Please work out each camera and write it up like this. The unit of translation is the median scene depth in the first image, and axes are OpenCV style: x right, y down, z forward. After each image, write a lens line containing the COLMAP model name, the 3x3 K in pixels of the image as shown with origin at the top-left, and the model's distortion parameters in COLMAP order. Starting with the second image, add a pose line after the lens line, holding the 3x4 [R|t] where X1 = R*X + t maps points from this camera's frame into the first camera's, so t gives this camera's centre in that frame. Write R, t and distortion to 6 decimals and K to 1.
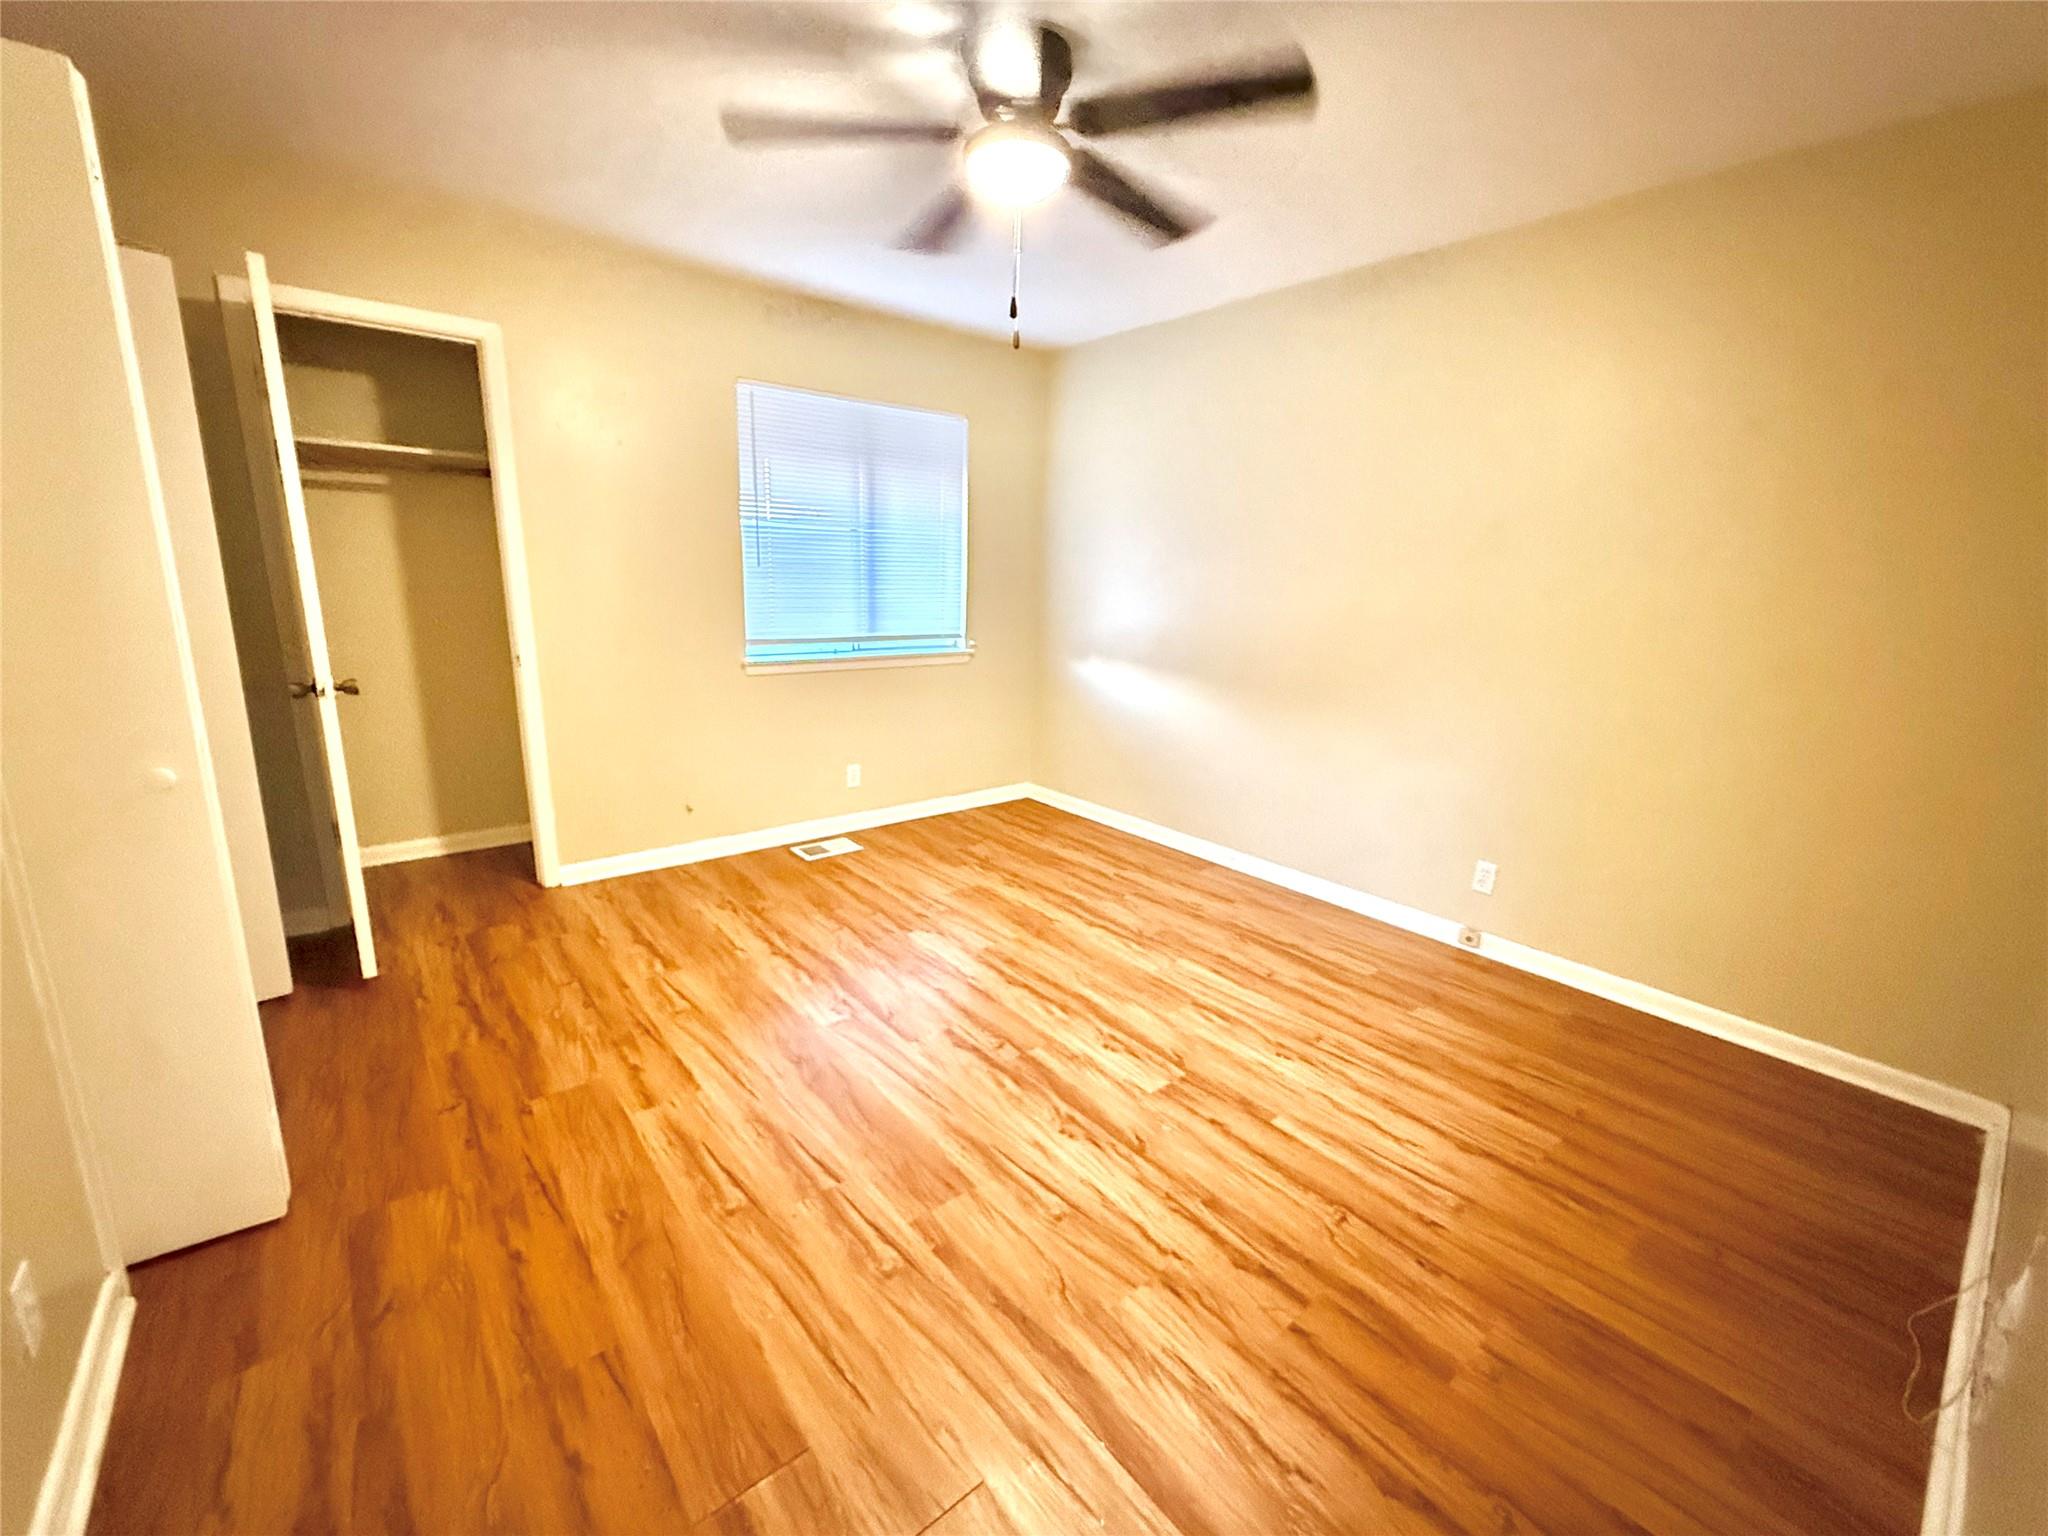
lens RADIAL K [[833.5, 0, 1019.3], [0, 833.5, 768.2], [0, 0, 1]] dist [0.000999, -0.000123]
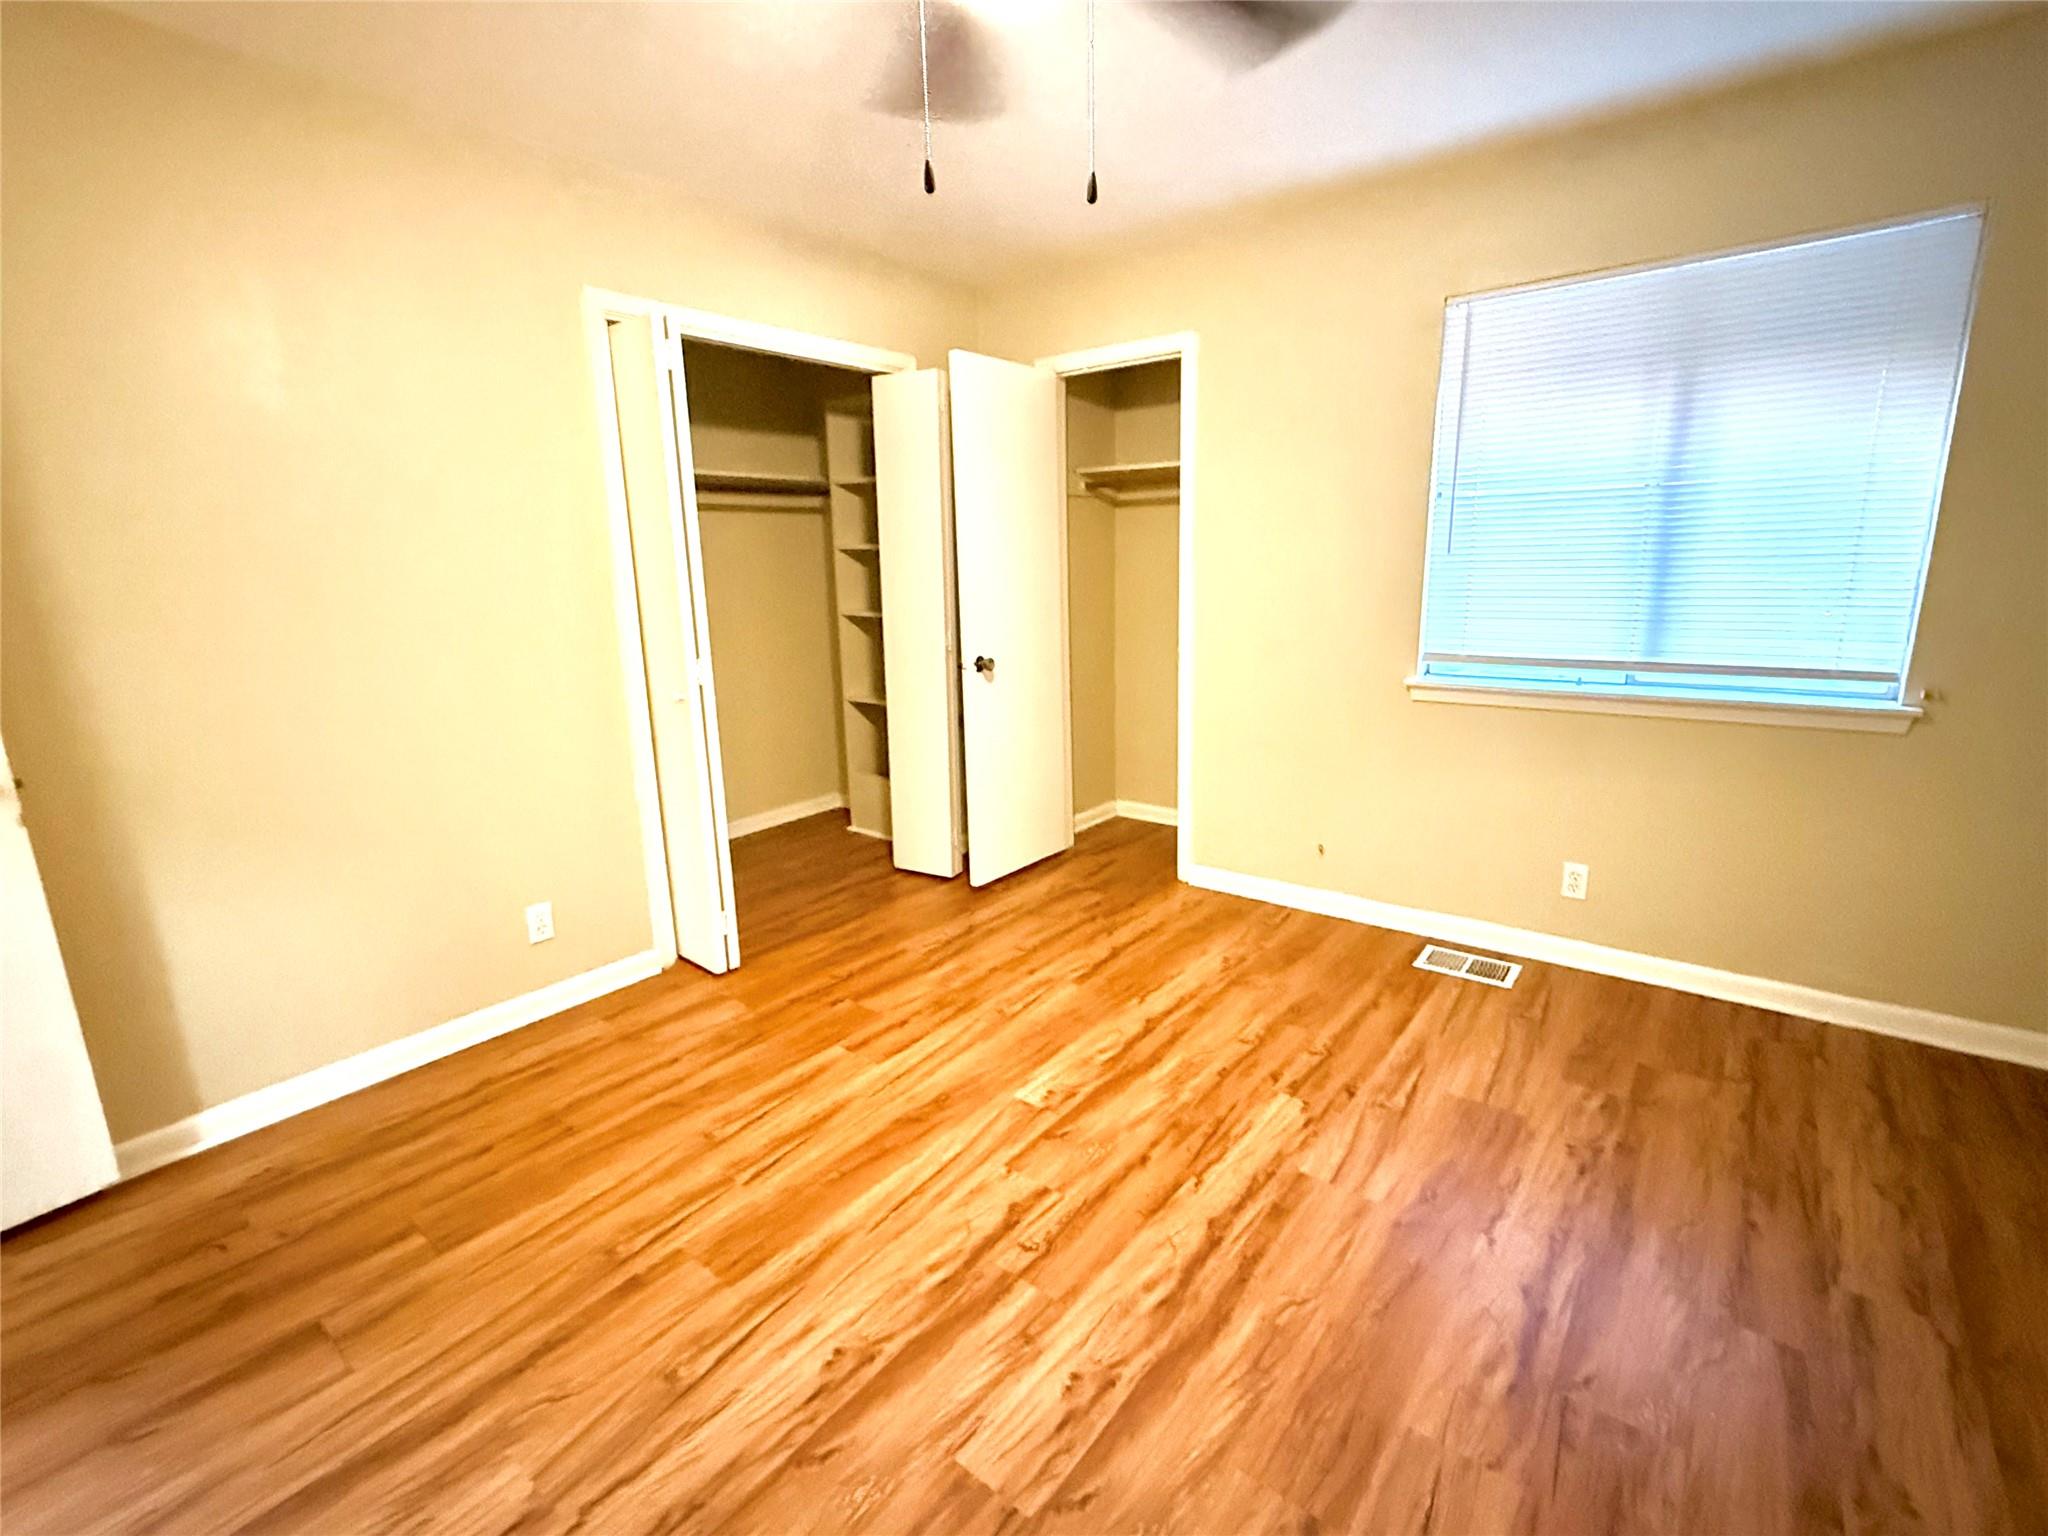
lens RADIAL K [[918.0, 0, 1024.2], [0, 918.0, 764.1], [0, 0, 1]] dist [0.012640, -0.000309]
pose [[0.224368, 0.184313, -0.956916, 0.579487], [-0.194264, 0.970702, 0.141419, -0.152343], [0.954945, 0.154165, 0.253600, 0.672208]]
